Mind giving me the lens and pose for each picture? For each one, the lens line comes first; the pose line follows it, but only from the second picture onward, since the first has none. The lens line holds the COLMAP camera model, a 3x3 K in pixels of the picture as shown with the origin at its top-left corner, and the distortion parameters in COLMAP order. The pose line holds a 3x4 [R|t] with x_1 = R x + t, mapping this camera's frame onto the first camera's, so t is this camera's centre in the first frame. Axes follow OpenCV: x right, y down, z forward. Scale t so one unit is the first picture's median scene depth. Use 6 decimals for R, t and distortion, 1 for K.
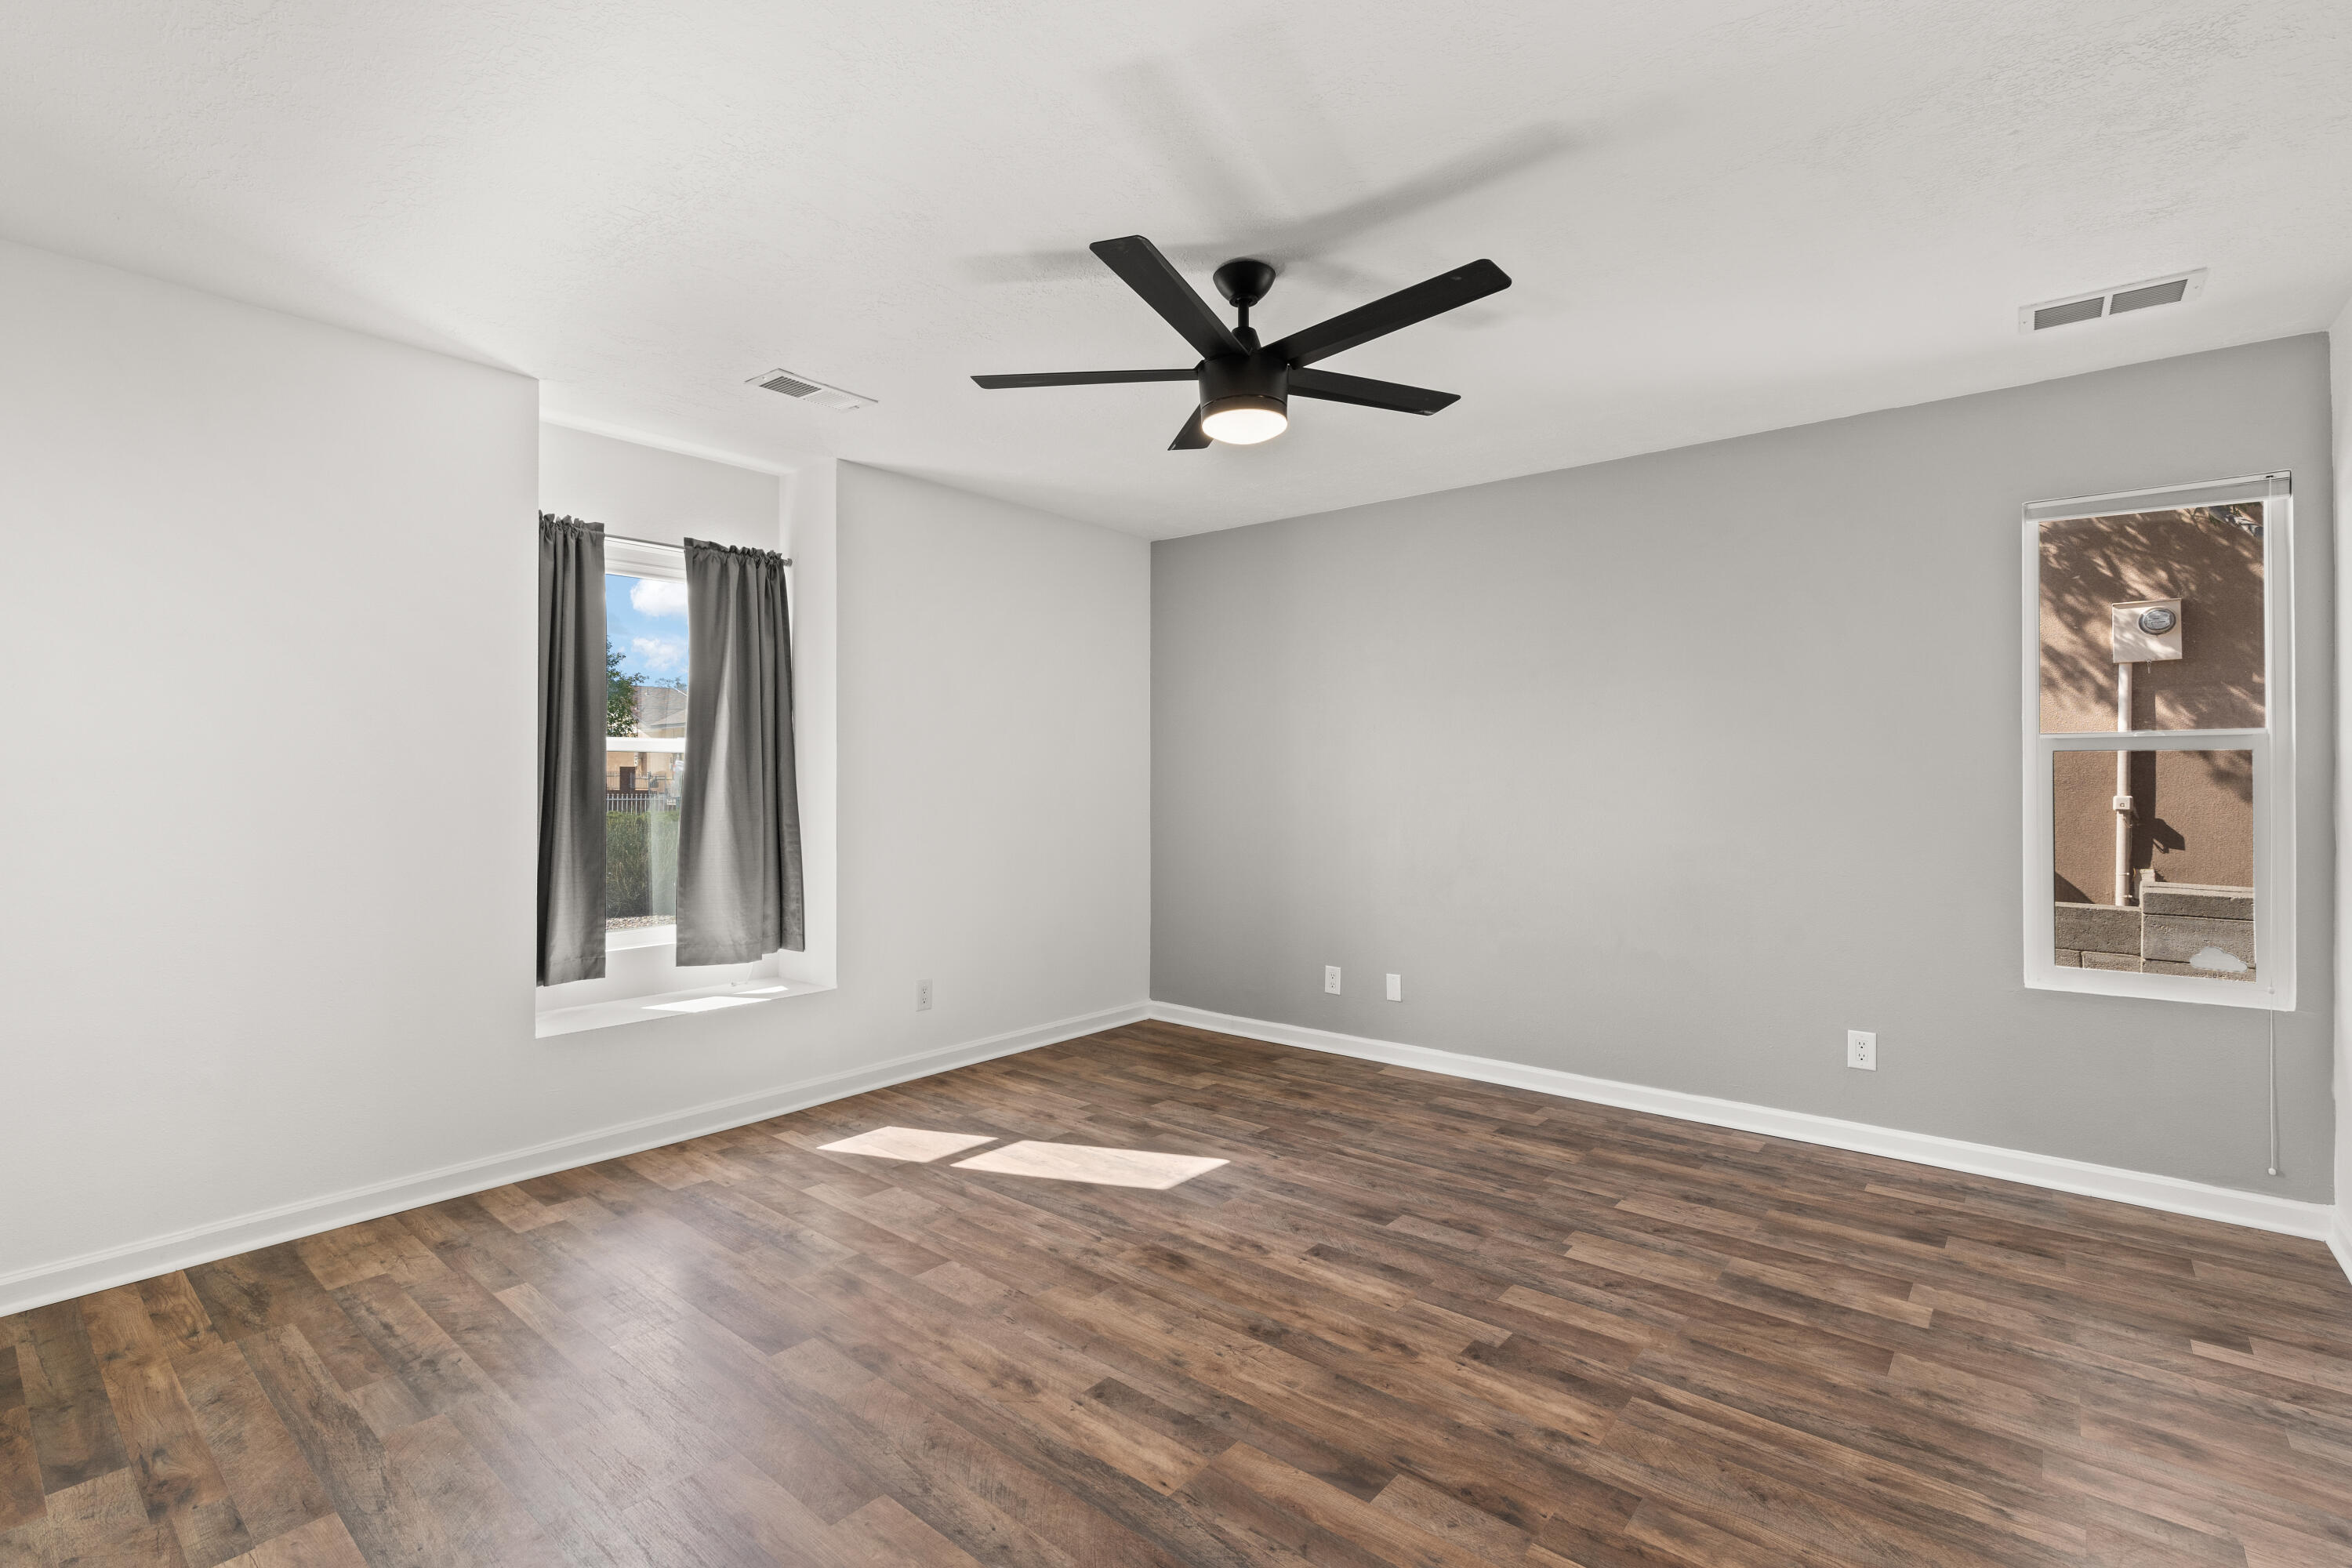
lens RADIAL K [[1080.2, 0, 1180.3], [0, 1080.2, 778.1], [0, 0, 1]] dist [-0.008818, 0.001767]
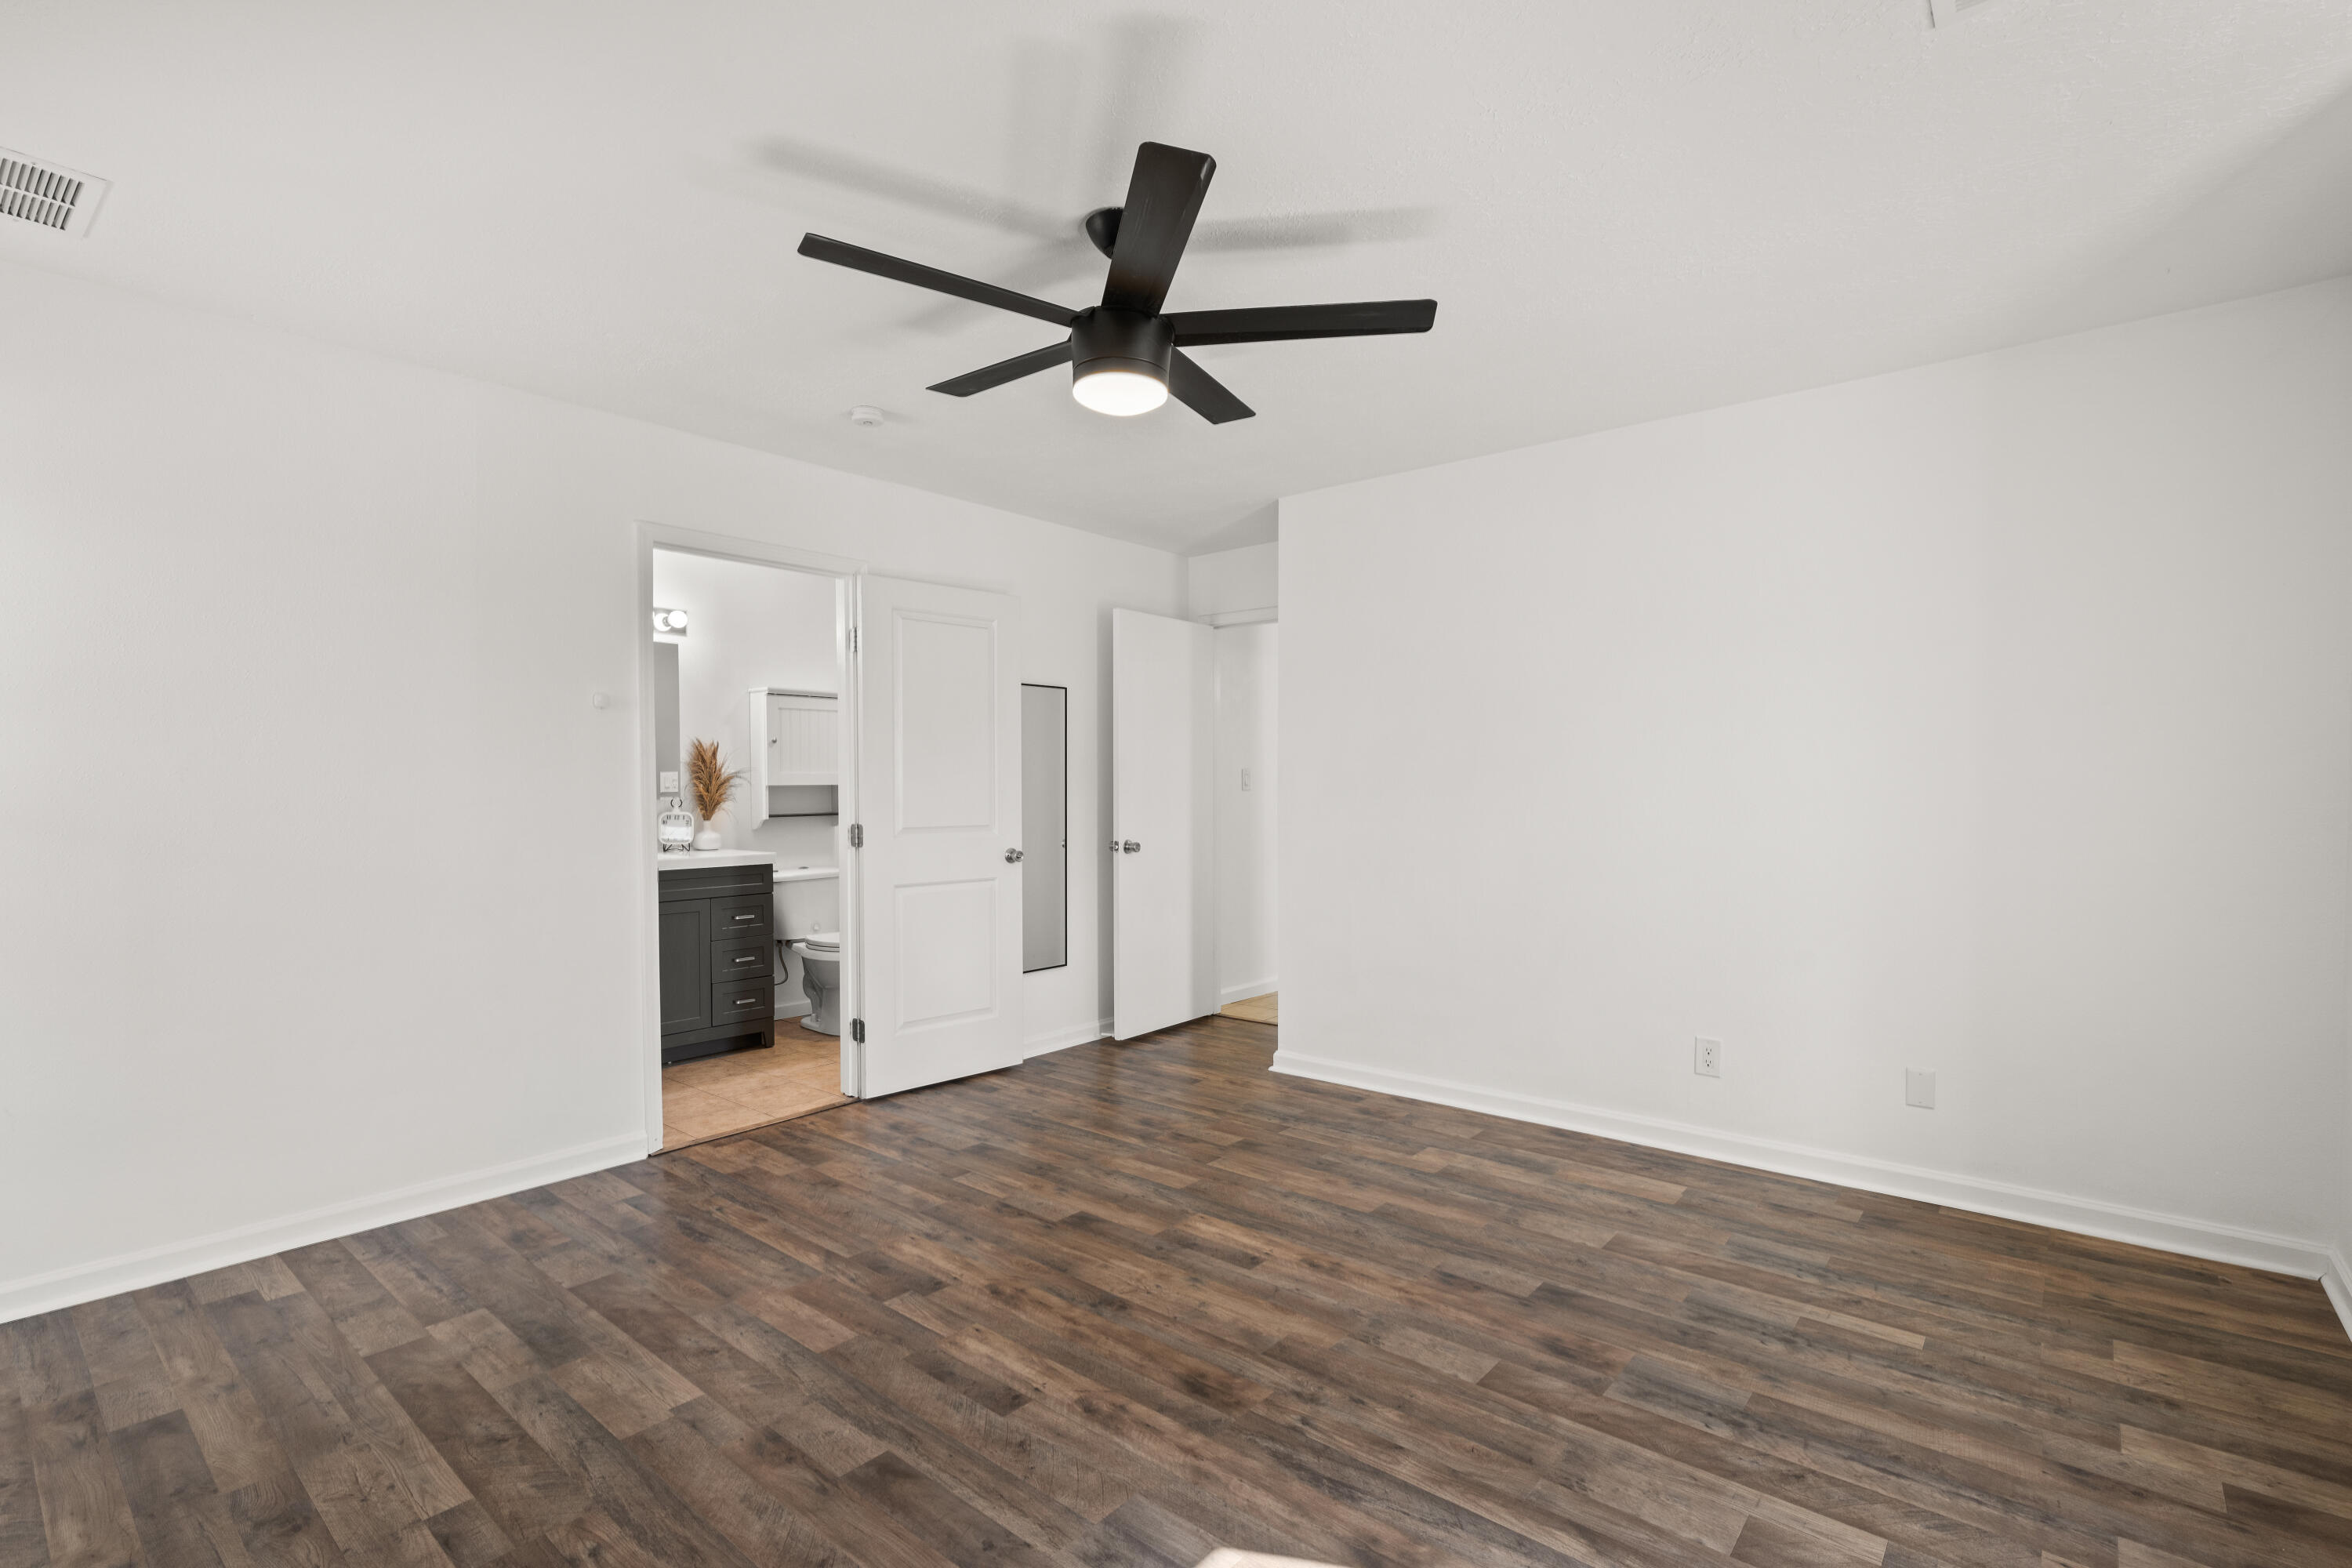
lens RADIAL K [[1080.2, 0, 1176.2], [0, 1080.2, 794.6], [0, 0, 1]] dist [-0.008818, 0.001767]
pose [[-0.999890, 0.000751, 0.014809, -0.000441], [0.000865, 0.999970, 0.007712, 0.000078], [-0.014803, 0.007724, -0.999861, 1.978422]]
